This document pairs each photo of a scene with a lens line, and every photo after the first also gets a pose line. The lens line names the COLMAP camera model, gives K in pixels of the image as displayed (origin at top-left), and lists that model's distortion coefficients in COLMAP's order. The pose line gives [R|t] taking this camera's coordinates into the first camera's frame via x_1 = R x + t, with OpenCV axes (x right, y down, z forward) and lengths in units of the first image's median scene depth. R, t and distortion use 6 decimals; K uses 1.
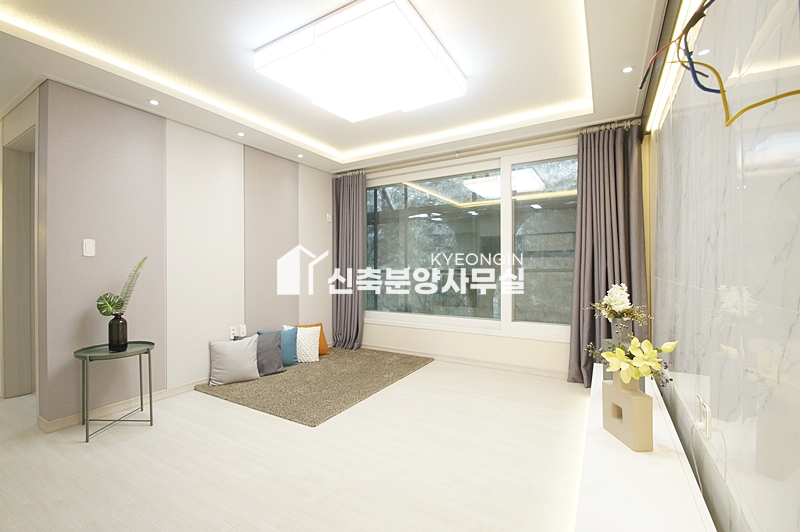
lens RADIAL K [[353.1, 0, 384.3], [0, 353.1, 268.1], [0, 0, 1]] dist [0.016932, -0.018745]
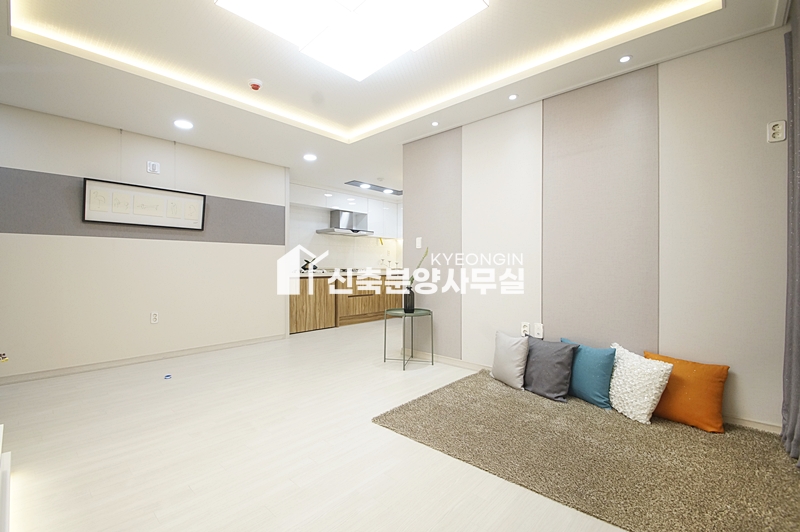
lens RADIAL K [[353.1, 0, 384.3], [0, 353.1, 268.1], [0, 0, 1]] dist [0.016932, -0.018745]
pose [[-0.206560, 0.005017, -0.978421, 0.477123], [-0.002070, 0.999982, 0.005564, 0.030050], [0.978432, 0.003174, -0.206546, 0.837197]]
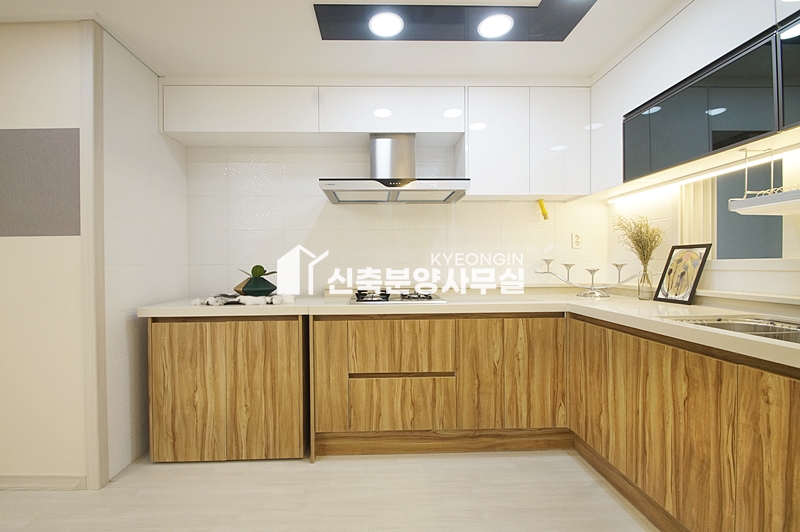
lens RADIAL K [[353.1, 0, 384.3], [0, 353.1, 268.1], [0, 0, 1]] dist [0.016932, -0.018745]
pose [[-0.835253, 0.014491, -0.549675, -0.863458], [0.008767, 0.999877, 0.013037, -0.005199], [0.549796, 0.006070, -0.835277, 0.828379]]
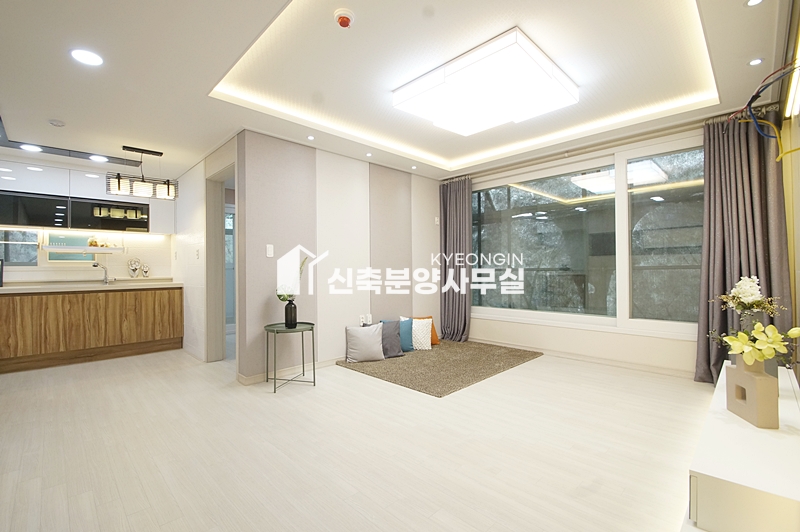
lens RADIAL K [[353.1, 0, 384.3], [0, 353.1, 268.1], [0, 0, 1]] dist [0.016932, -0.018745]
pose [[0.967370, -0.007224, -0.253267, -0.050980], [0.005854, 0.999964, -0.006162, 0.013275], [0.253302, 0.004479, 0.967377, -0.136196]]
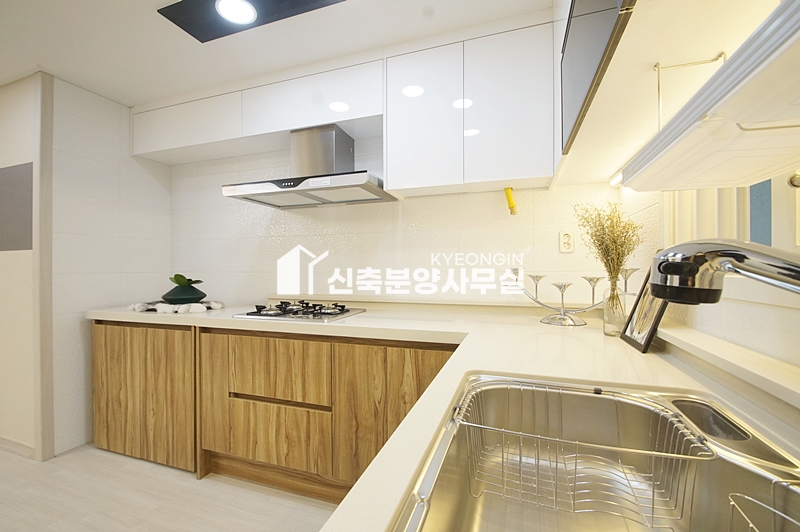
lens RADIAL K [[353.1, 0, 384.3], [0, 353.1, 268.1], [0, 0, 1]] dist [0.016932, -0.018745]
pose [[-0.979006, 0.006417, -0.203729, -1.245920], [0.006094, 0.999979, 0.002215, -0.014092], [0.203739, 0.000928, -0.979025, 0.889865]]
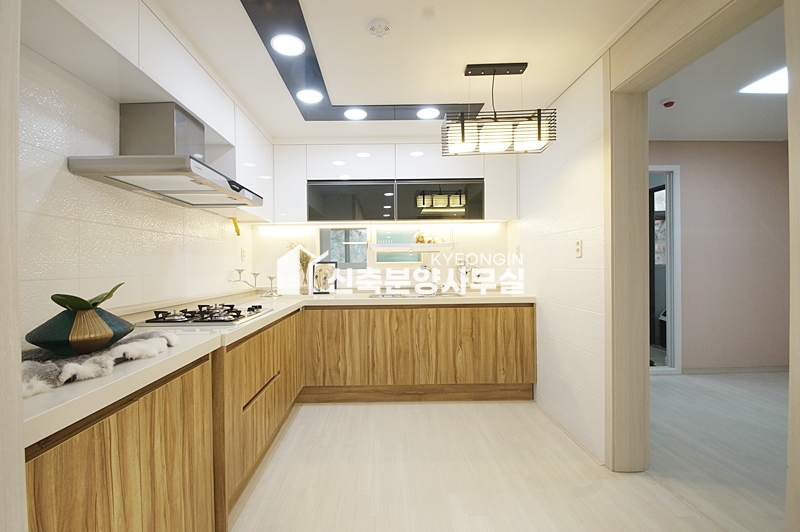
lens RADIAL K [[353.1, 0, 384.3], [0, 353.1, 268.1], [0, 0, 1]] dist [0.016932, -0.018745]
pose [[0.535499, 0.002490, -0.844532, -0.623155], [0.007256, 0.999945, 0.007549, -0.018108], [0.844505, -0.010171, 0.535451, 0.231453]]
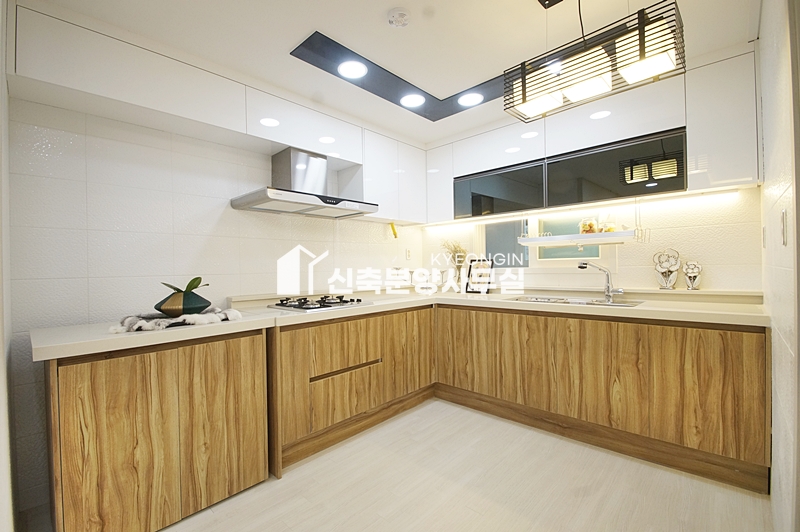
lens RADIAL K [[353.1, 0, 384.3], [0, 353.1, 268.1], [0, 0, 1]] dist [0.016932, -0.018745]
pose [[-0.213586, 0.009449, -0.976879, -0.572584], [0.015019, 0.999867, 0.006388, -0.016348], [0.976809, -0.013308, -0.213699, 0.575633]]
